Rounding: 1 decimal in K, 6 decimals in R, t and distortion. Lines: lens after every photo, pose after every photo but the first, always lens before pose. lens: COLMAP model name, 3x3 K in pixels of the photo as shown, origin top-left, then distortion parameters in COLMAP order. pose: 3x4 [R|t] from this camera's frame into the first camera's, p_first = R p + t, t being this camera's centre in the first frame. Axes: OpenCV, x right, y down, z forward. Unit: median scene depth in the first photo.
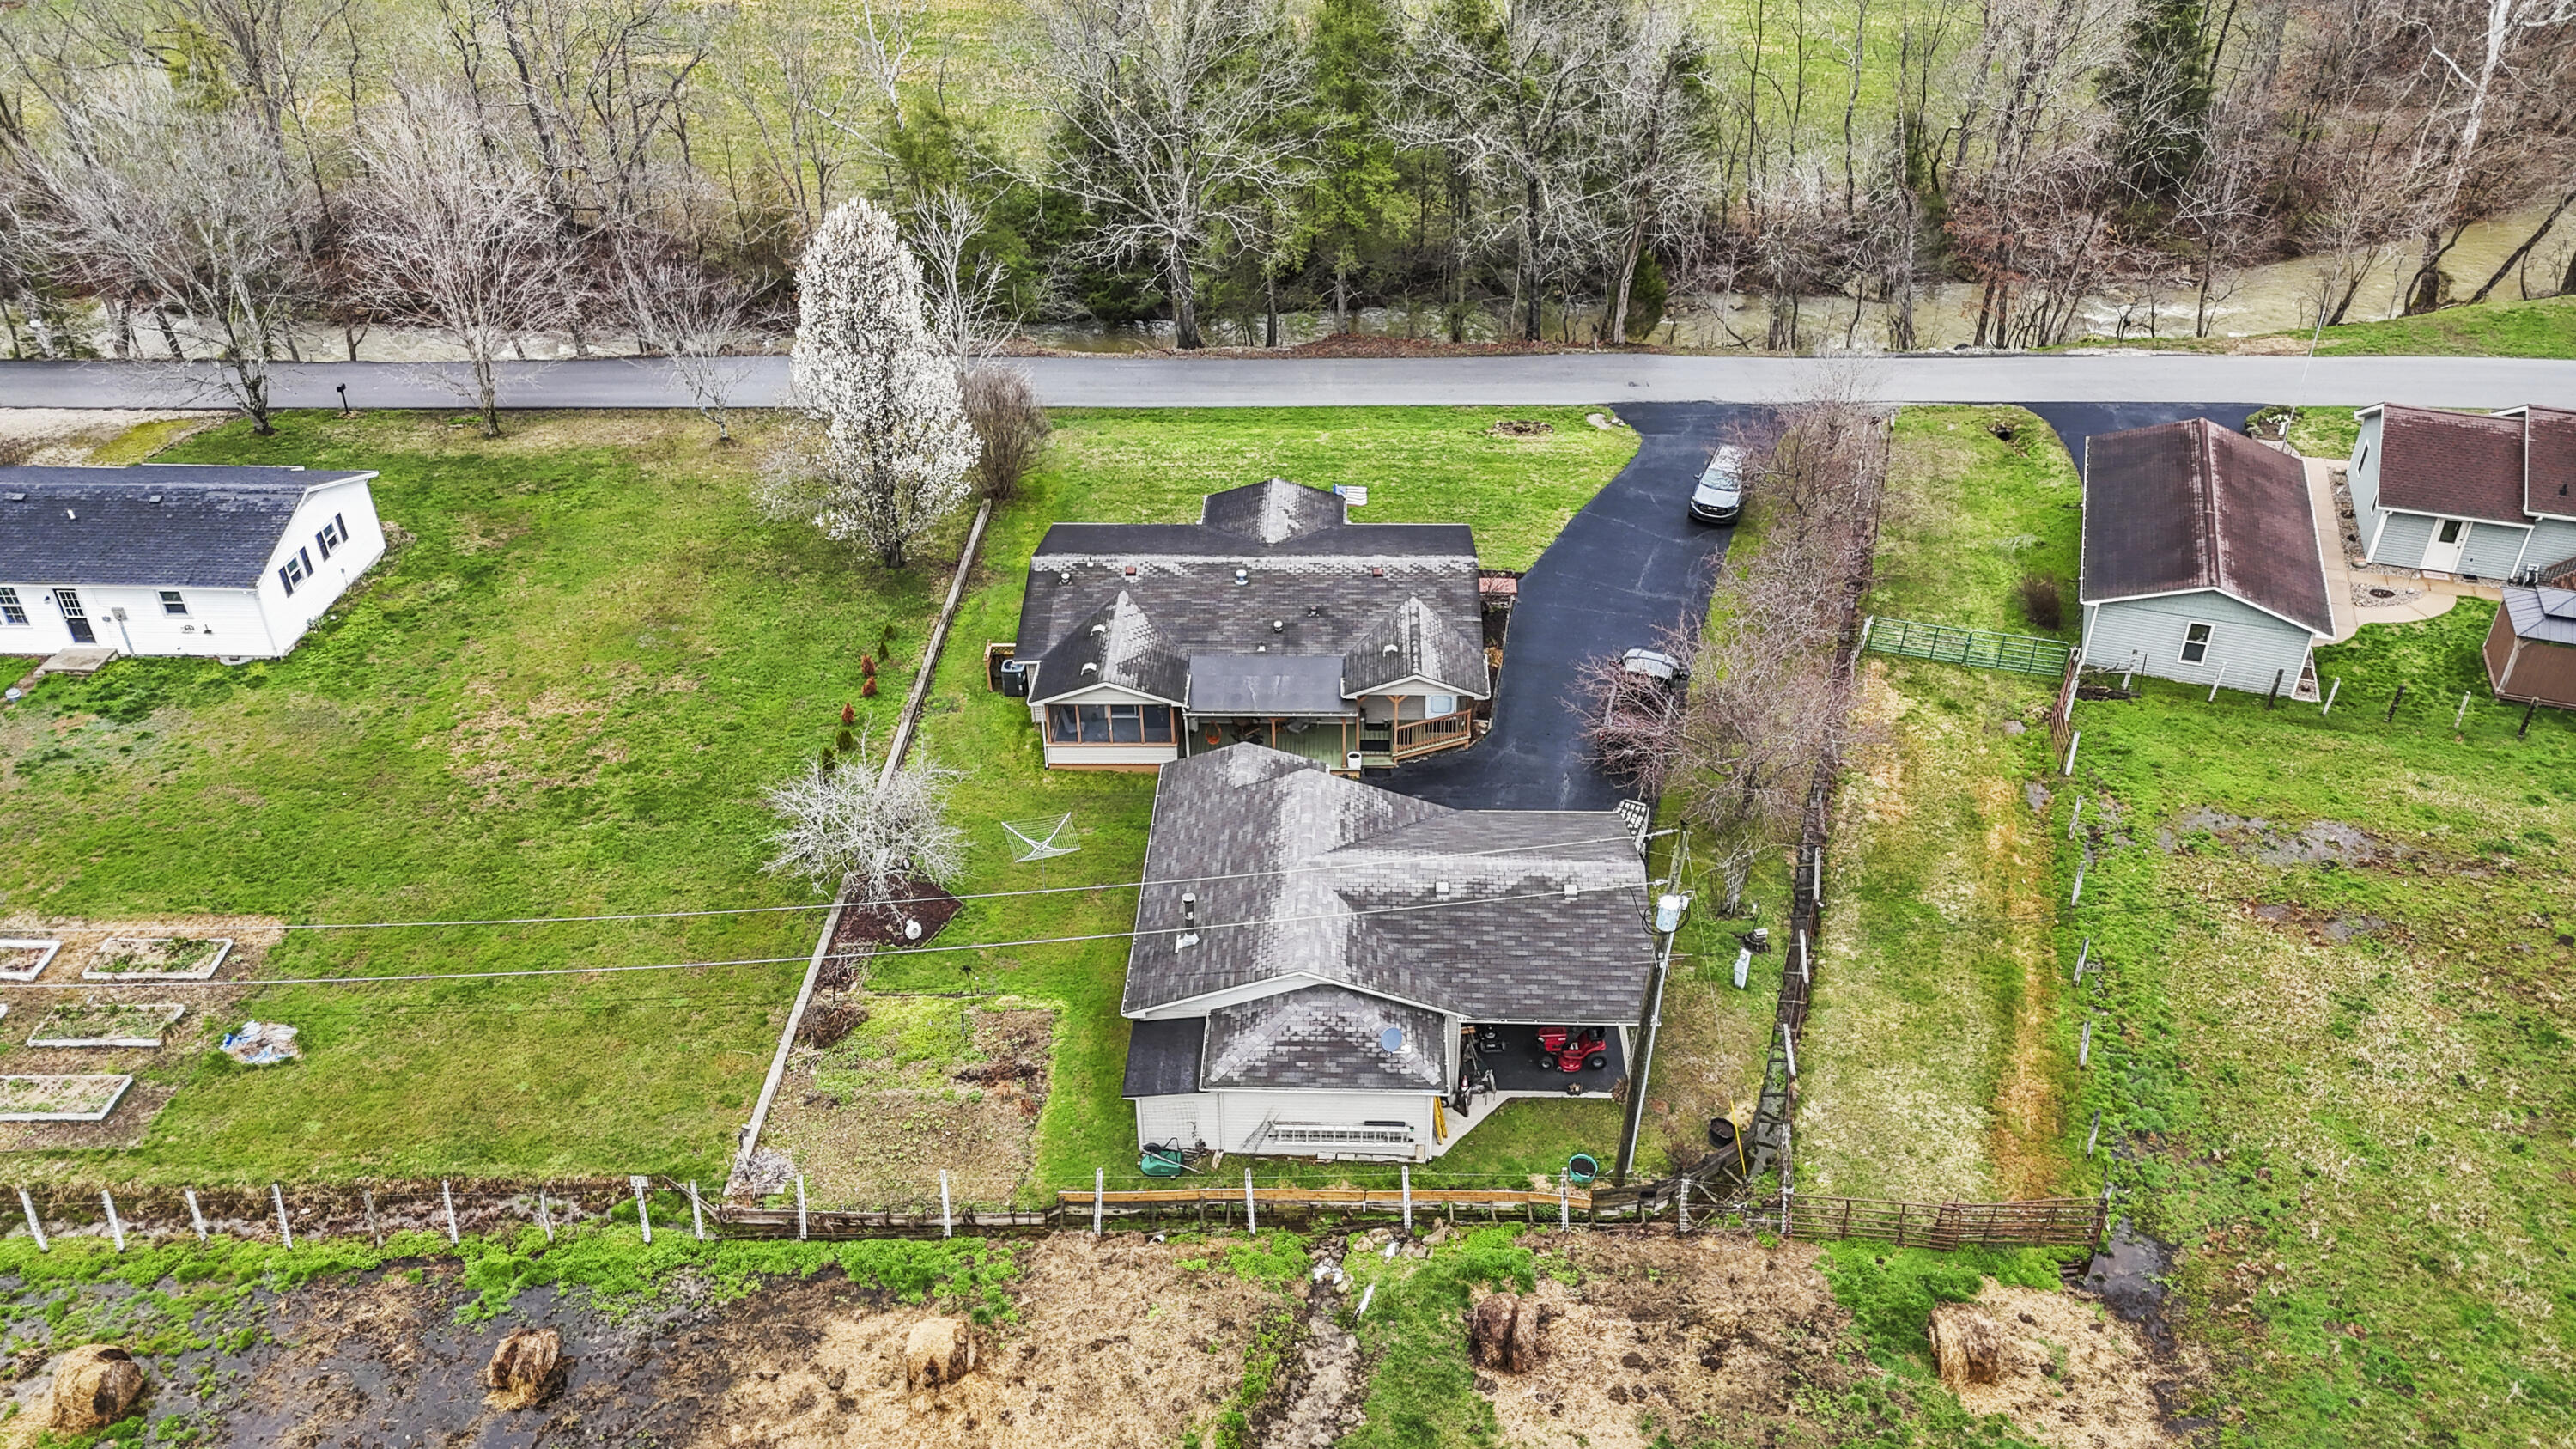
lens RADIAL K [[1822.7, 0, 1288.0], [0, 1822.7, 724.5], [0, 0, 1]] dist [0.080927, 0.000828]
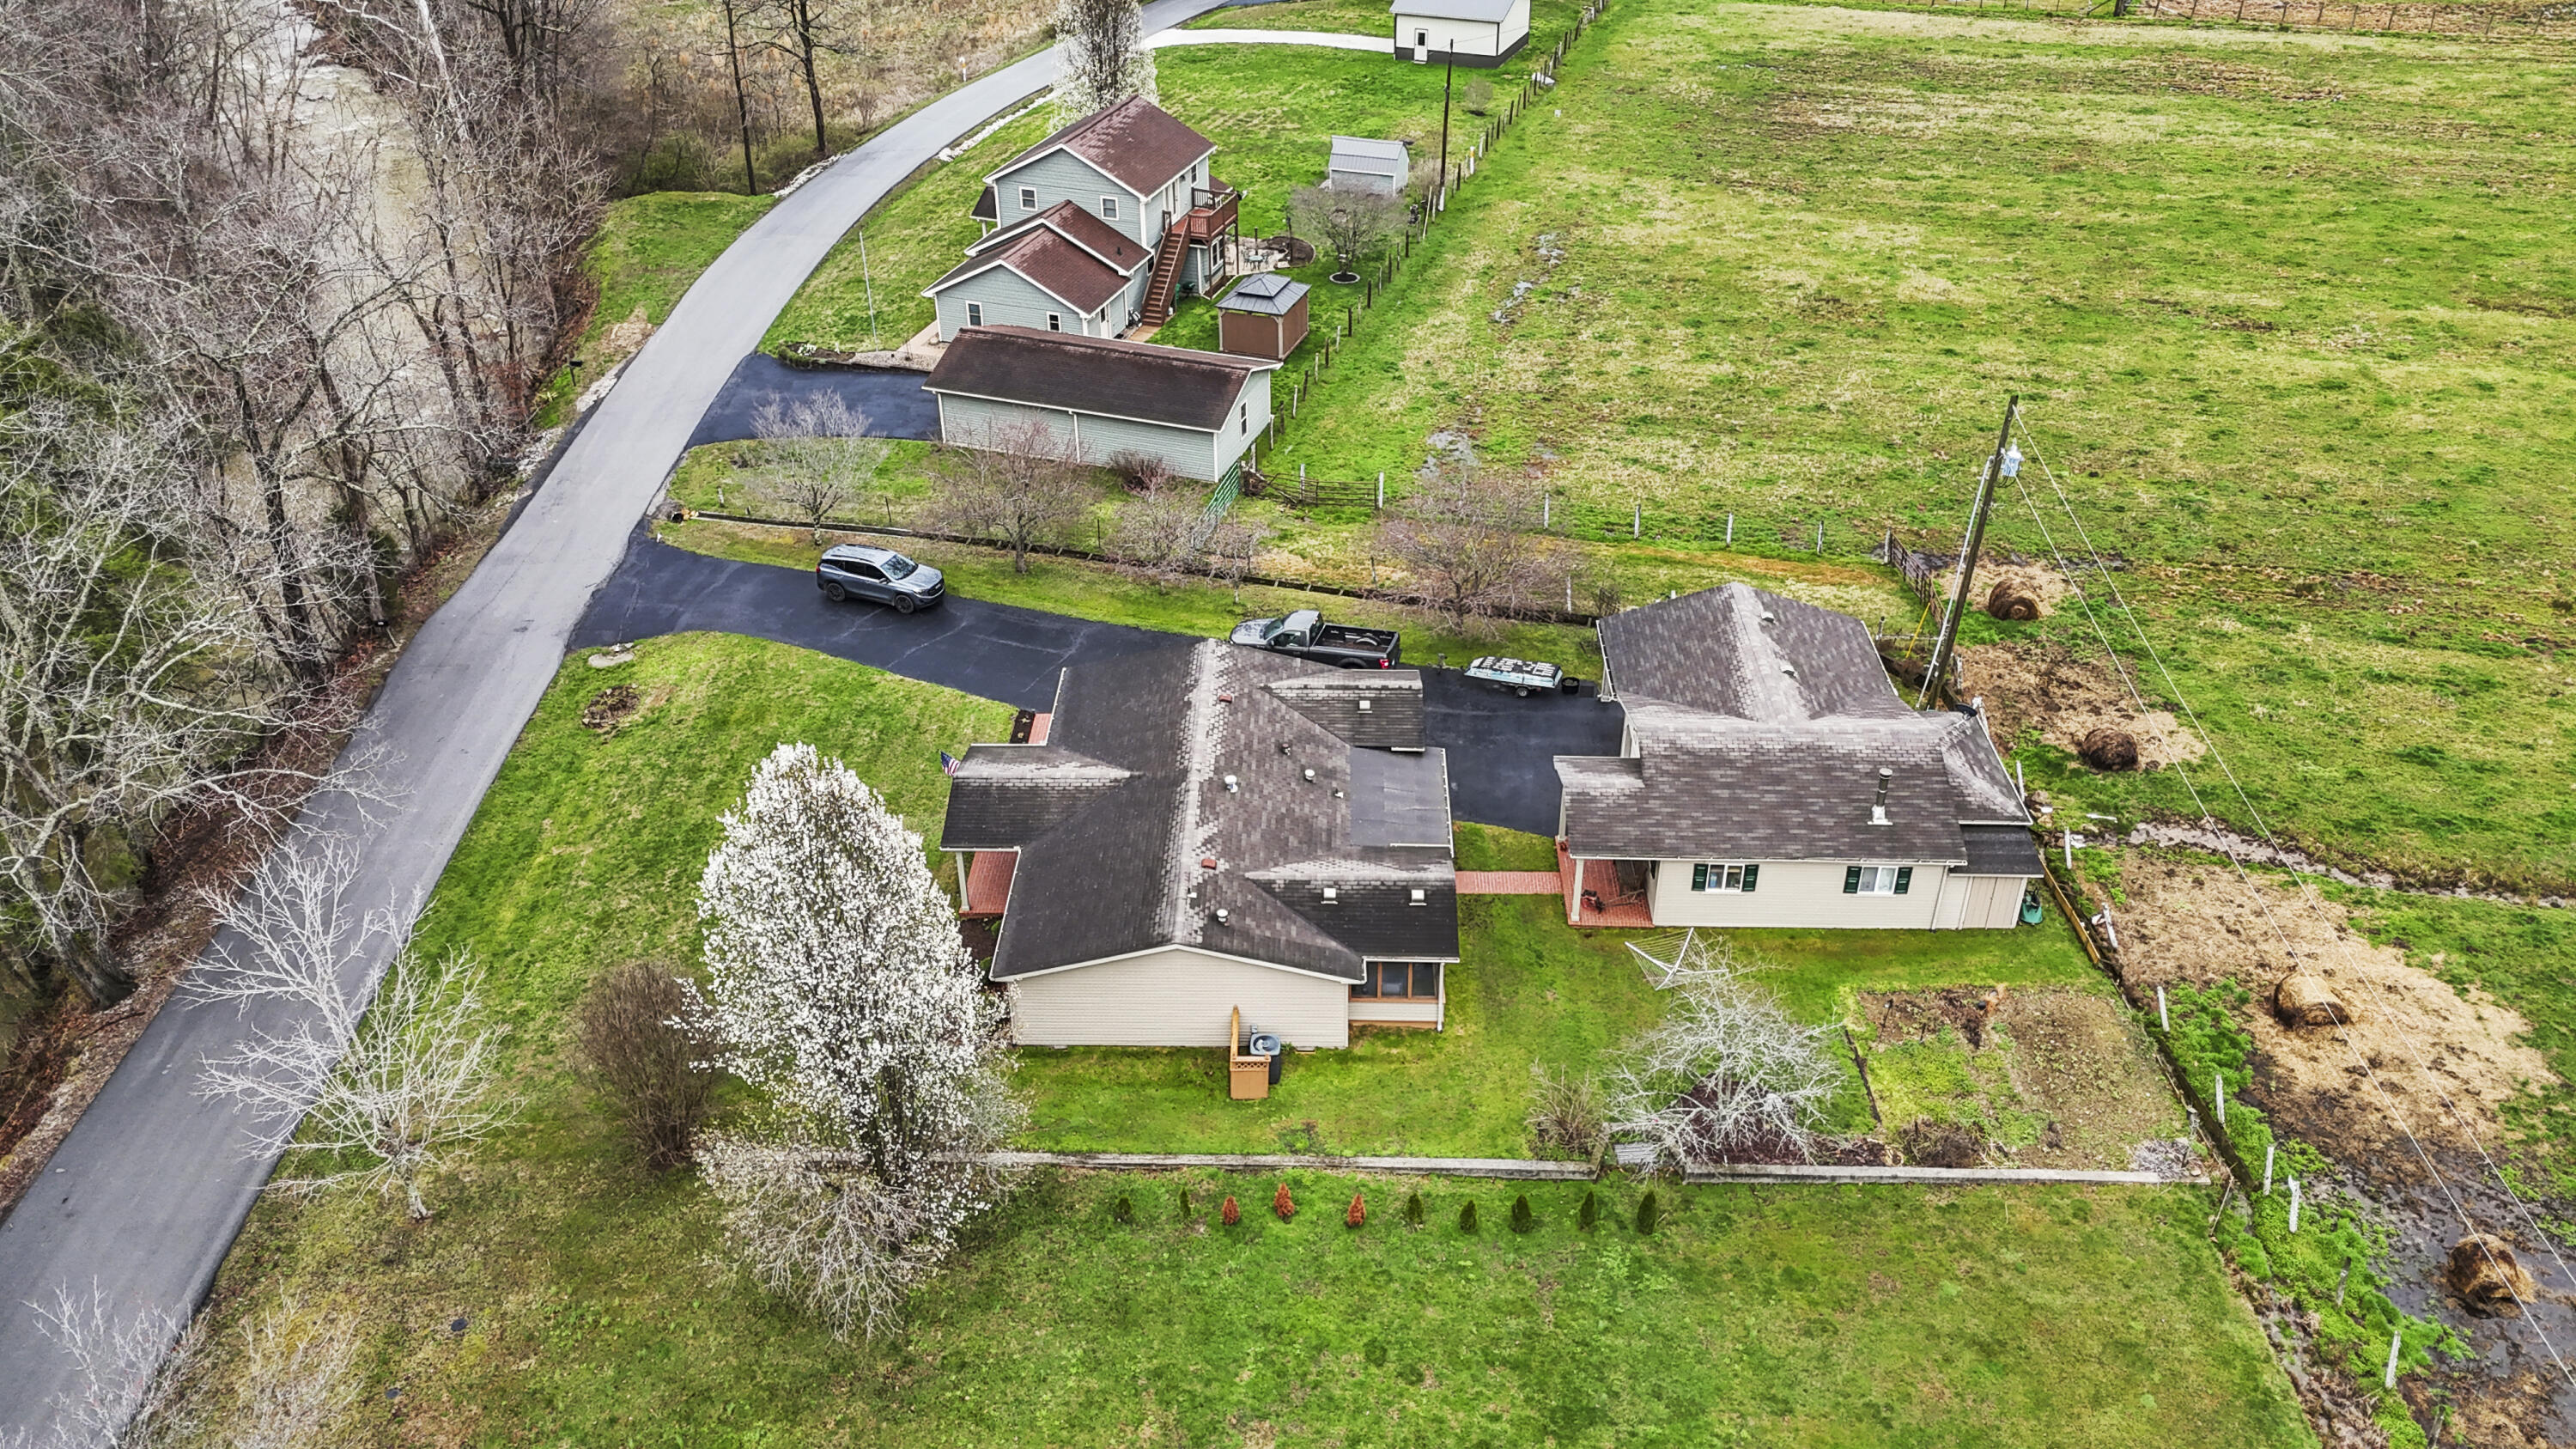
lens RADIAL K [[1822.7, 0, 1288.0], [0, 1822.7, 724.5], [0, 0, 1]] dist [0.080927, 0.000828]
pose [[0.000441, -0.539788, 0.841801, -1.007181], [0.550069, 0.703135, 0.450583, -0.647628], [-0.835119, 0.462850, 0.297231, 0.973086]]
